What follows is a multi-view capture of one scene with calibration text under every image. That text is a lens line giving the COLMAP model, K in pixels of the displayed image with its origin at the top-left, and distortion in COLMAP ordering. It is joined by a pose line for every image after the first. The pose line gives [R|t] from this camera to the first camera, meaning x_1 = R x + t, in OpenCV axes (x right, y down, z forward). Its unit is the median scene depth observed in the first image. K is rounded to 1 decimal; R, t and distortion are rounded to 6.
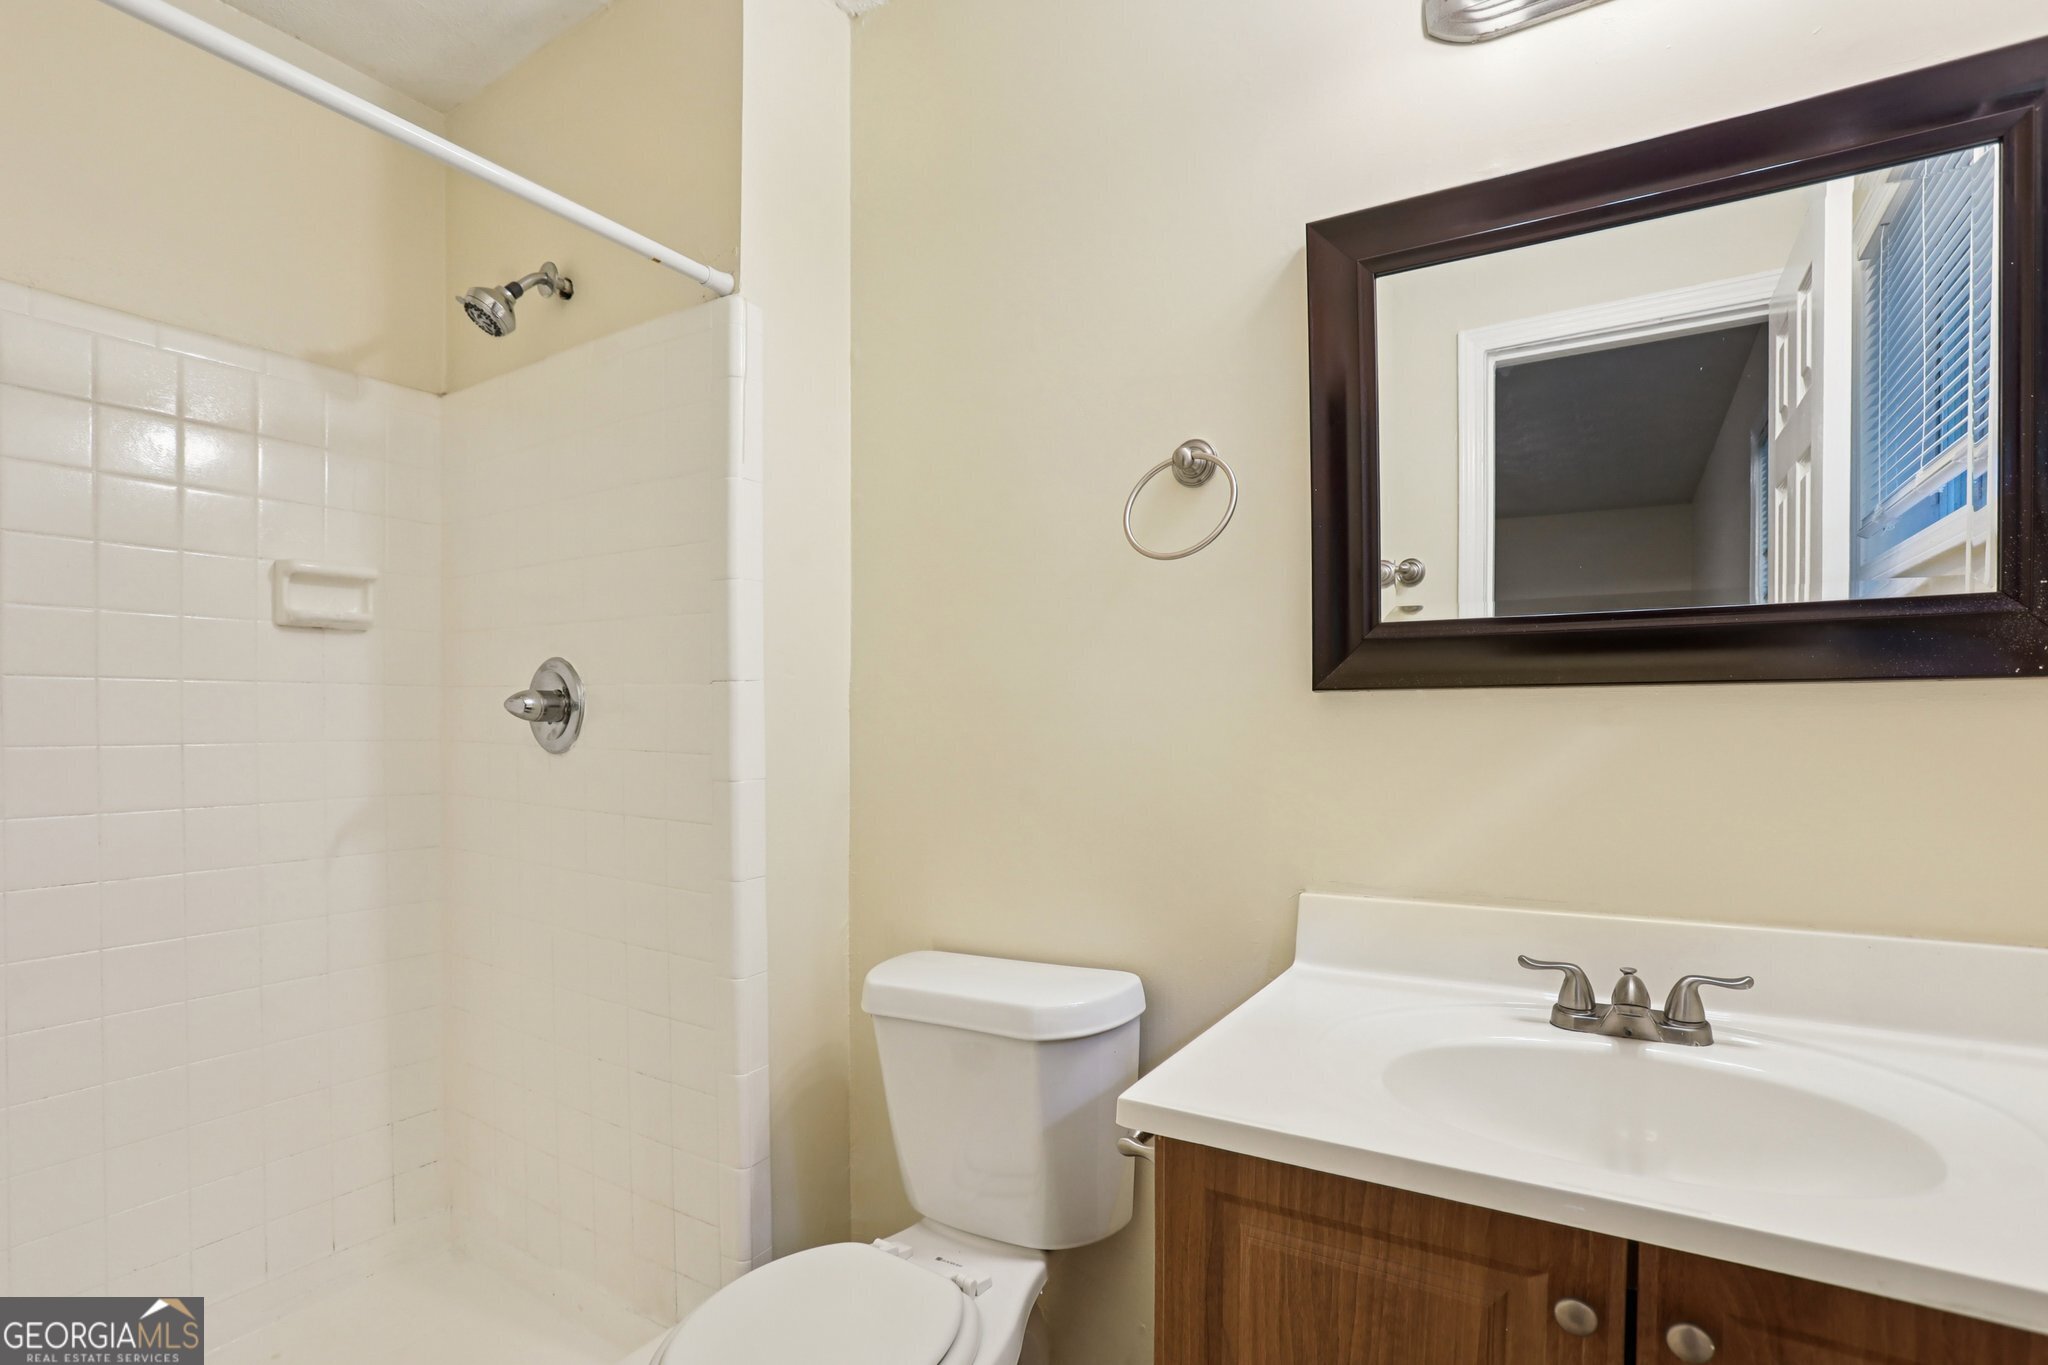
lens RADIAL K [[965.9, 0, 1026.5], [0, 965.9, 686.8], [0, 0, 1]] dist [-0.074636, 0.045159]
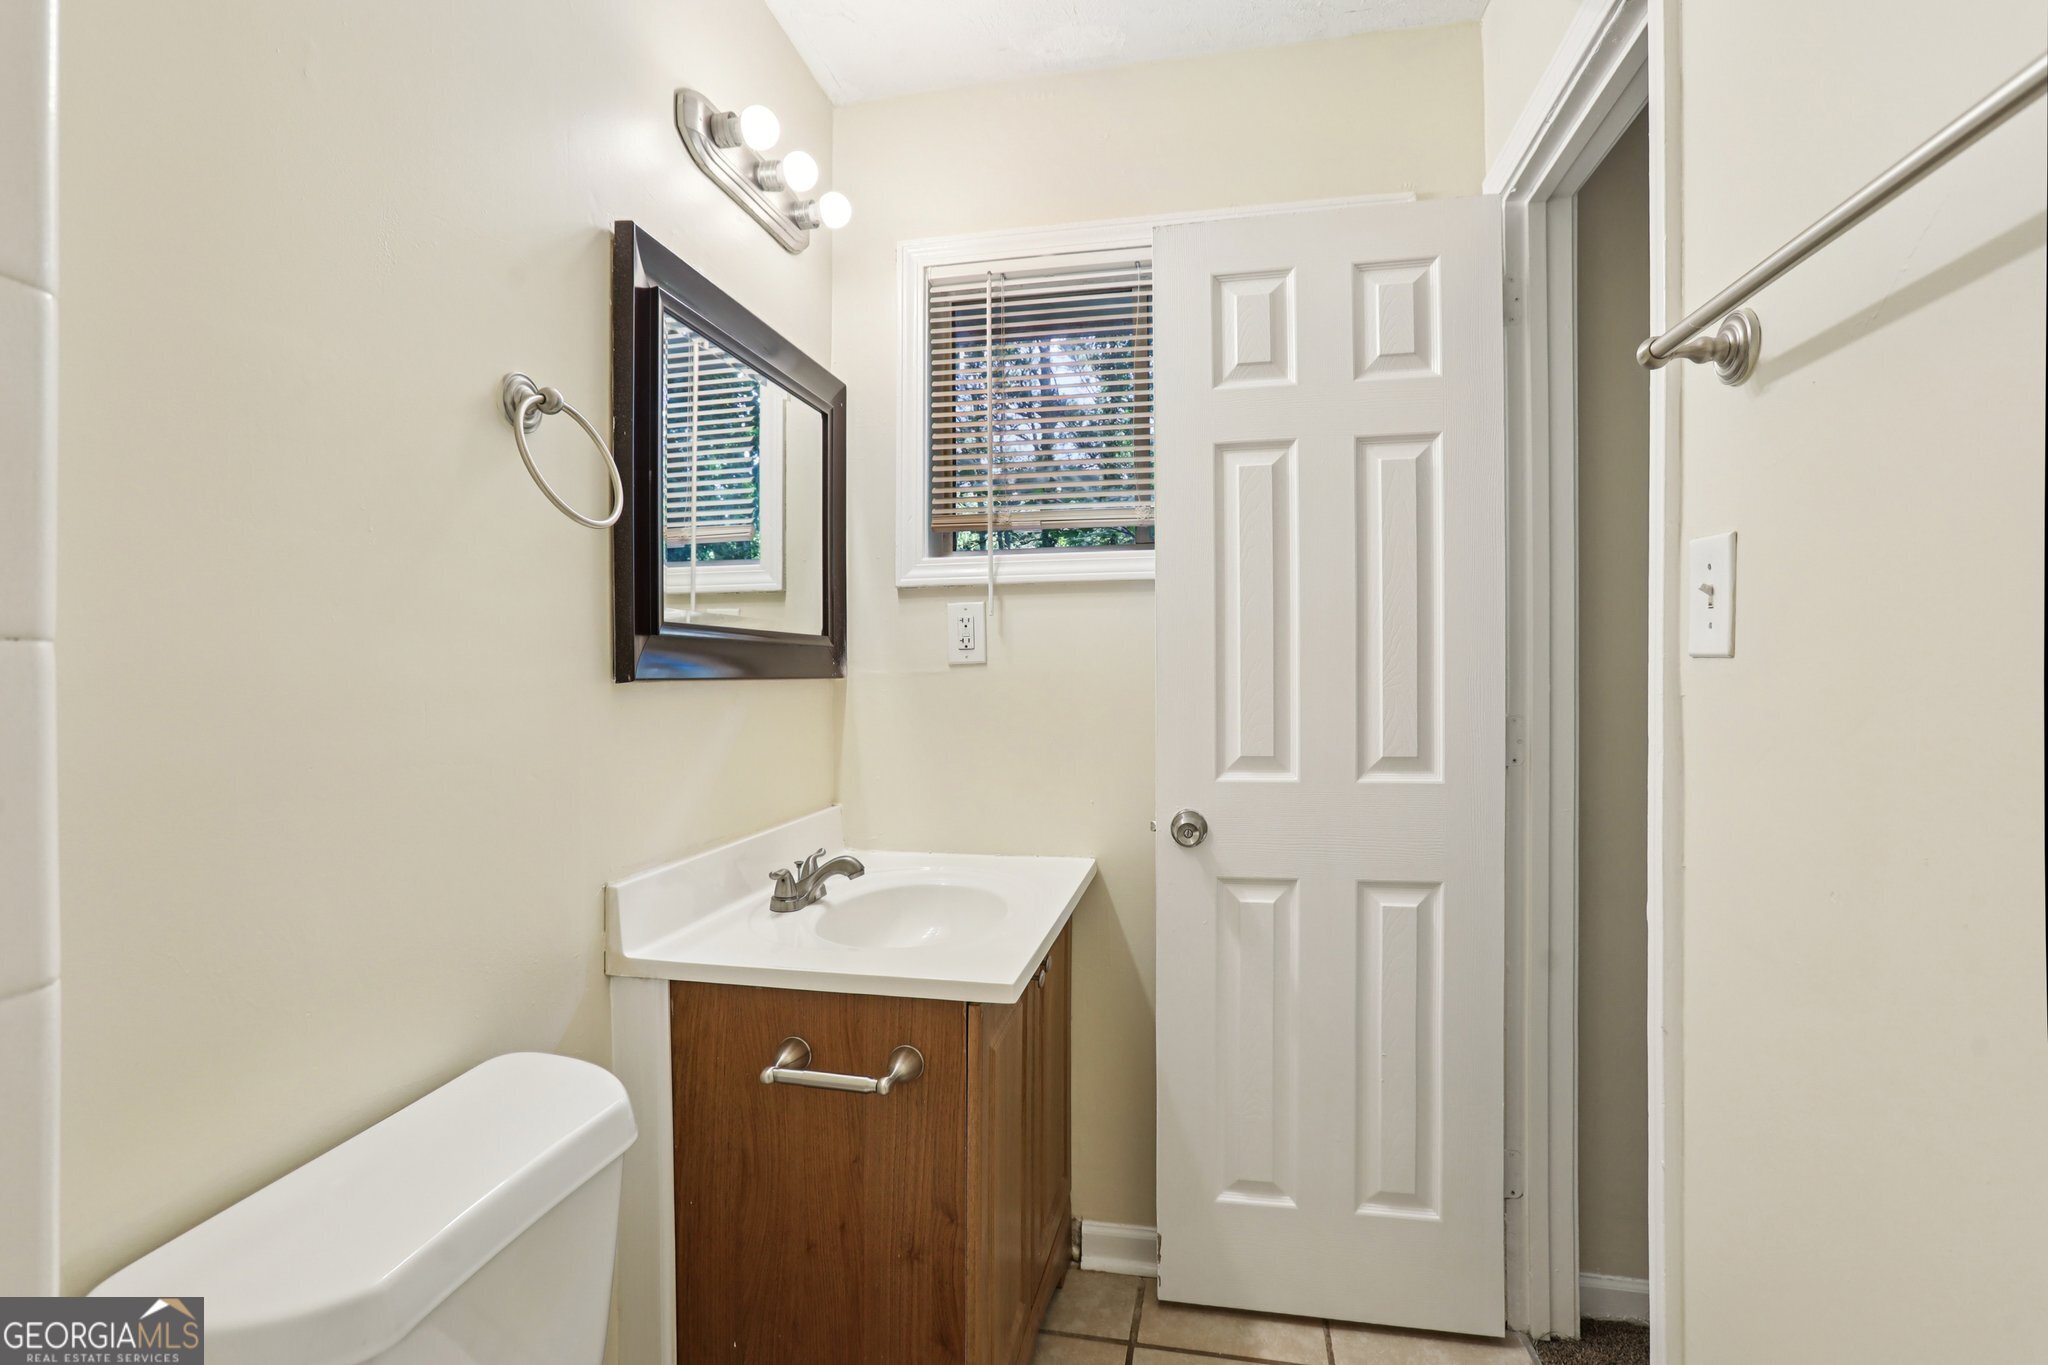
lens RADIAL K [[965.9, 0, 1026.5], [0, 965.9, 686.8], [0, 0, 1]] dist [-0.074636, 0.045159]
pose [[-0.341649, -0.002731, 0.939824, -0.896351], [-0.005079, 0.999987, 0.001059, 0.002947], [-0.939814, -0.004412, -0.341658, 1.050634]]
